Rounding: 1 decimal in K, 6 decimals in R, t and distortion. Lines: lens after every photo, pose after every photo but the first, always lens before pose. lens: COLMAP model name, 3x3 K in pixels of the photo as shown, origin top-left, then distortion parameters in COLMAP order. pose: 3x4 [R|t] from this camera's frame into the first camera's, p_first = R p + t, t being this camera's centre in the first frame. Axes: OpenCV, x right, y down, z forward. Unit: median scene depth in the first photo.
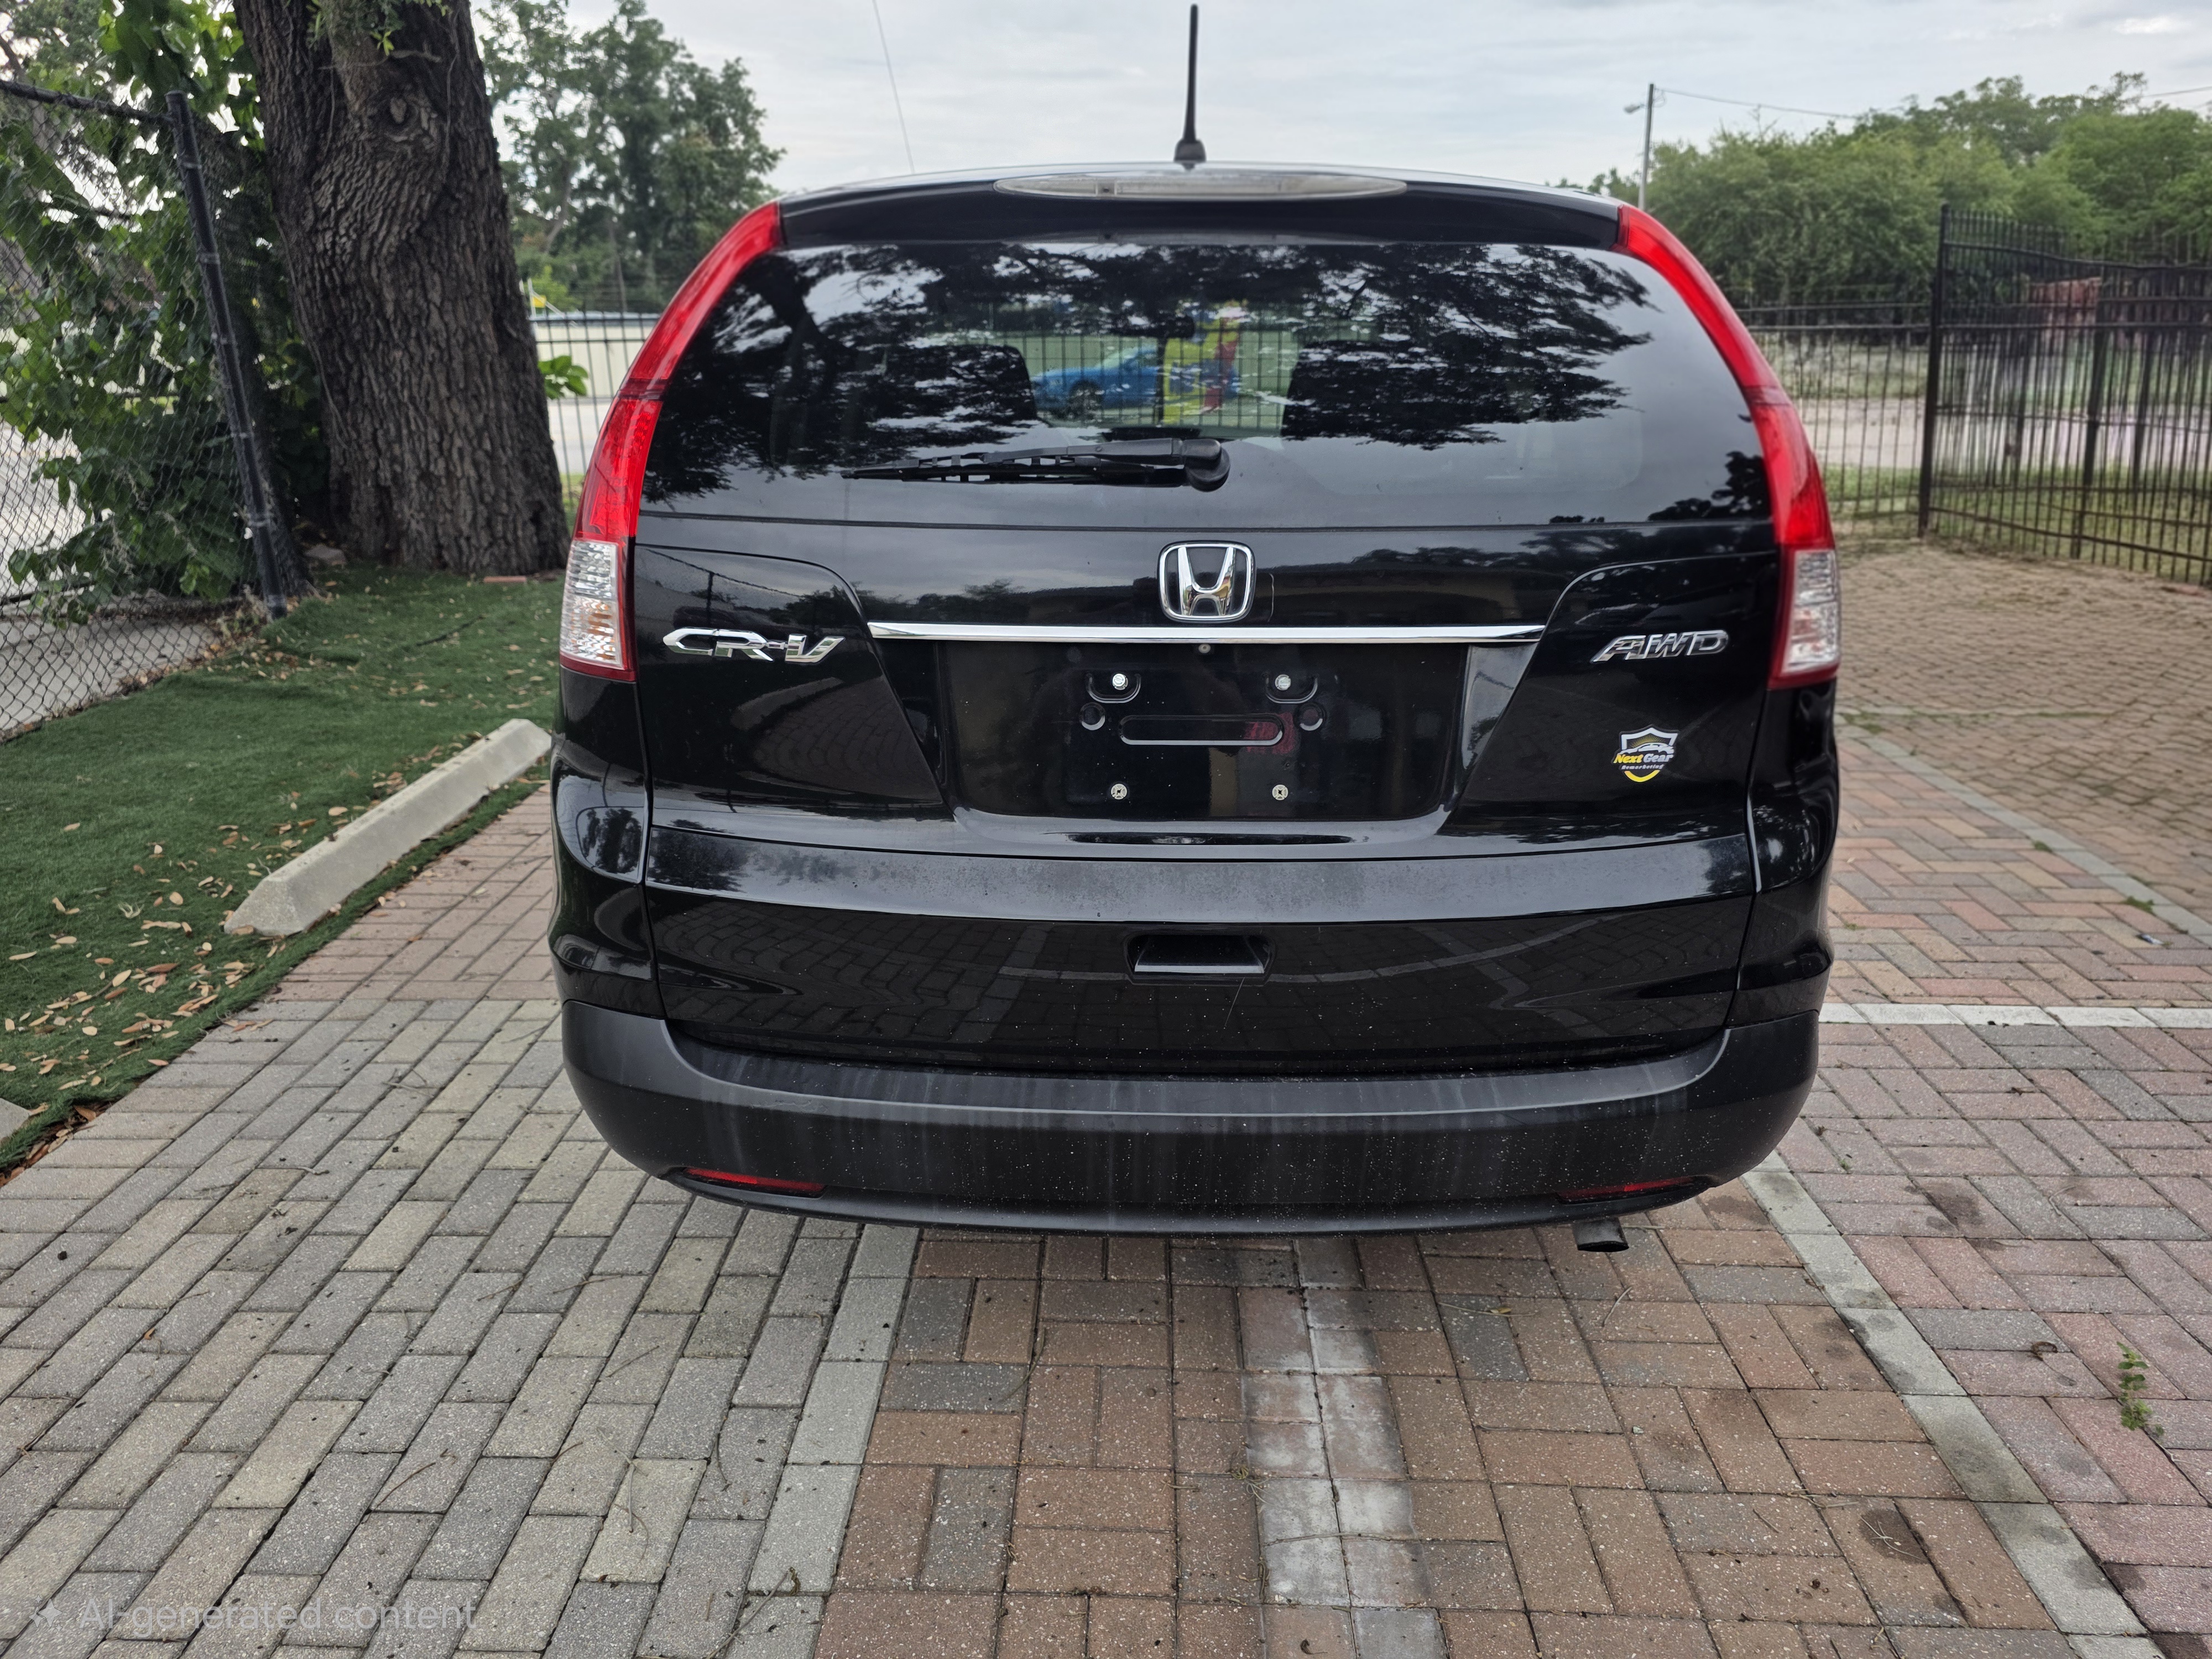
lens RADIAL K [[1502.2, 0, 1103.7], [0, 1502.2, 815.4], [0, 0, 1]] dist [0.033540, -0.024090]
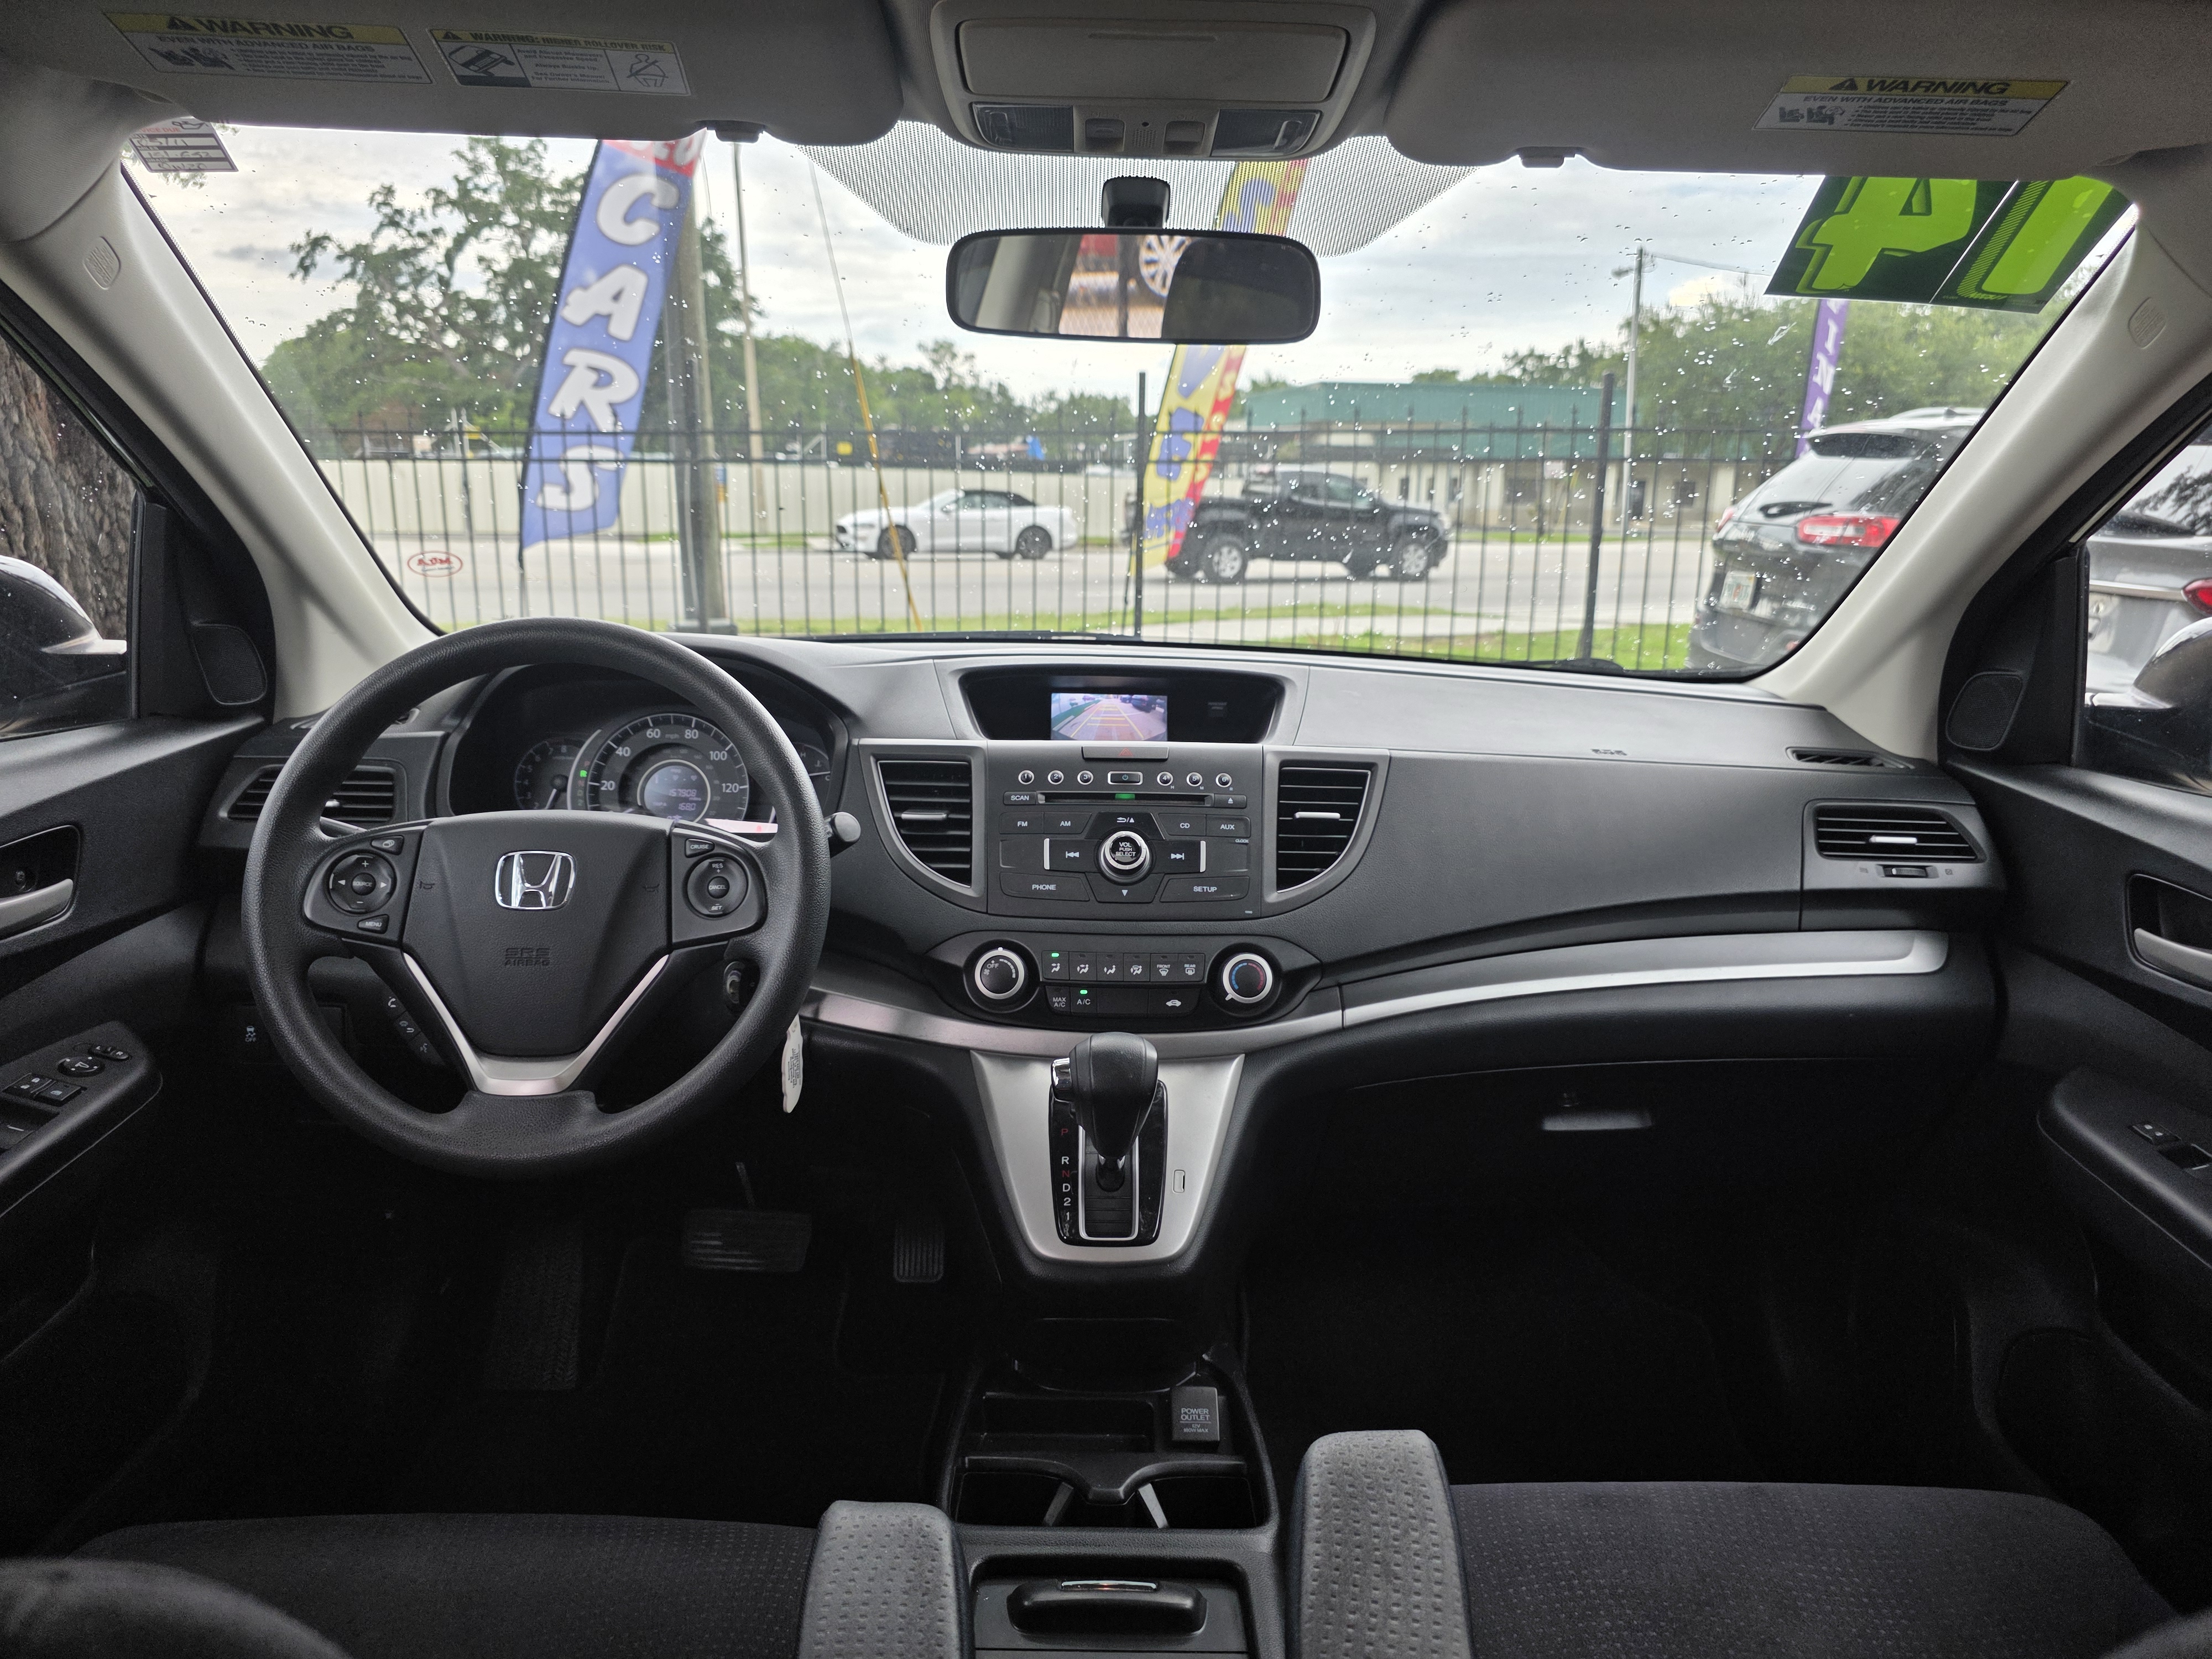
lens RADIAL K [[1508.1, 0, 1091.0], [0, 1508.1, 834.3], [0, 0, 1]] dist [0.062787, -0.069664]
pose [[0.999662, 0.022235, 0.013438, 0.035455], [-0.021039, 0.996298, -0.083354, -0.306036], [-0.015242, 0.083043, 0.996429, 1.074265]]
